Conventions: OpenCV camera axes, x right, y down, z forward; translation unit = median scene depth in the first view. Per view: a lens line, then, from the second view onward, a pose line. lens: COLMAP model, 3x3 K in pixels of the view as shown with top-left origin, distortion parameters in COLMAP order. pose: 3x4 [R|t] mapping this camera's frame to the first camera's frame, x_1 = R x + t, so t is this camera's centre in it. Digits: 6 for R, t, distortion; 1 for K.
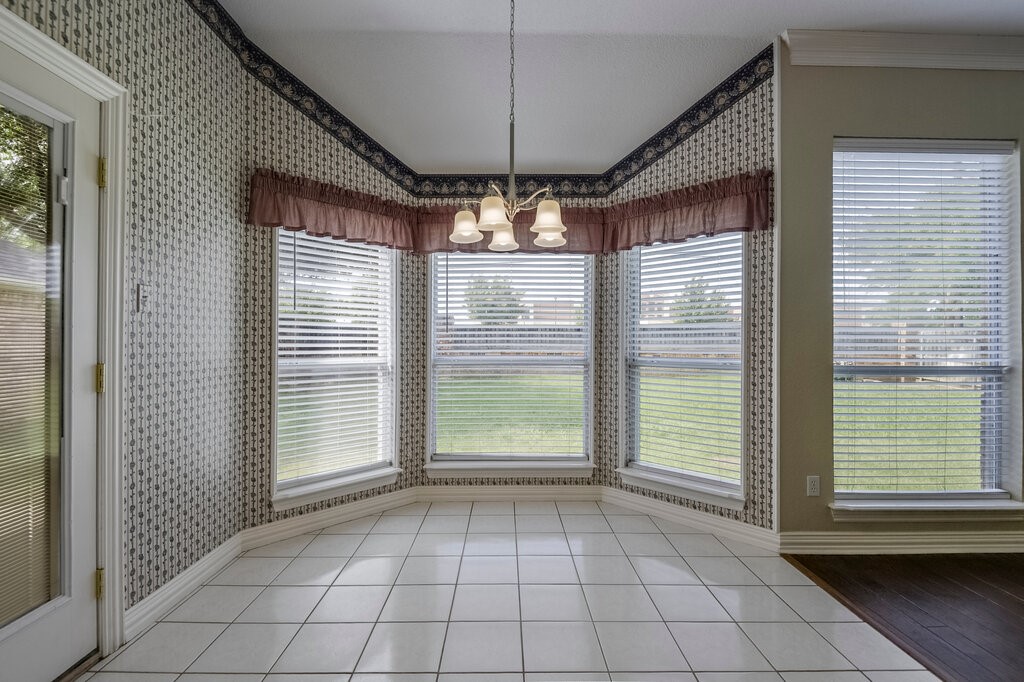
lens RADIAL K [[463.7, 0, 512.0], [0, 463.7, 341.0], [0, 0, 1]] dist [0.000954, -0.000030]
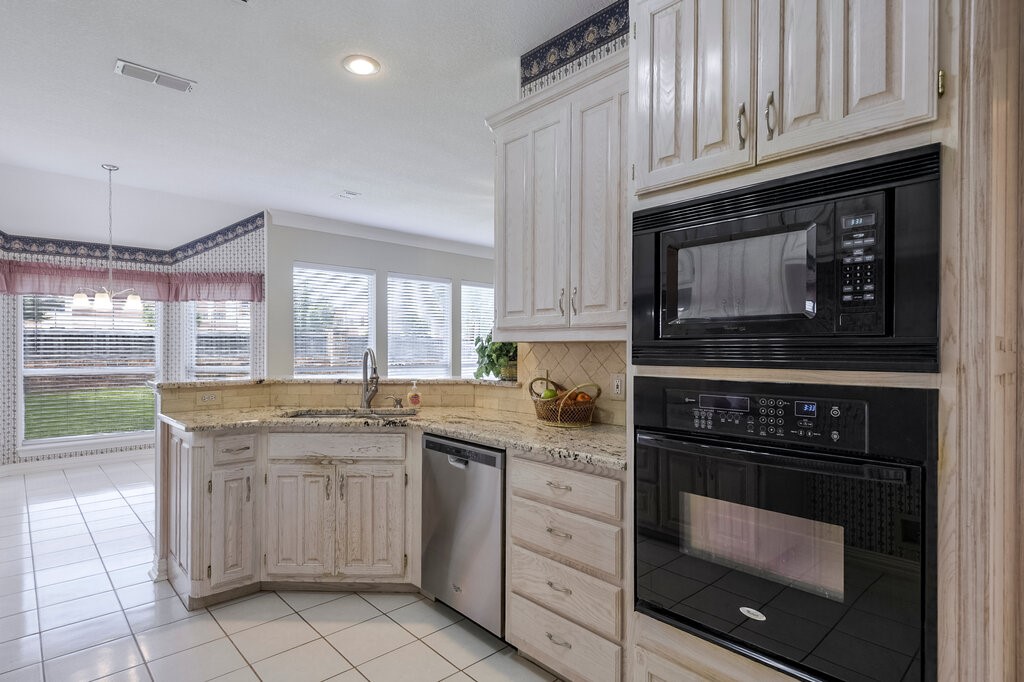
lens RADIAL K [[532.4, 0, 512.1], [0, 532.4, 352.4], [0, 0, 1]] dist [0.002188, 0.000289]
pose [[0.738320, -0.005713, 0.674426, -0.180370], [-0.002634, 0.999932, 0.011353, -0.040119], [-0.674445, -0.010159, 0.738255, -1.227997]]
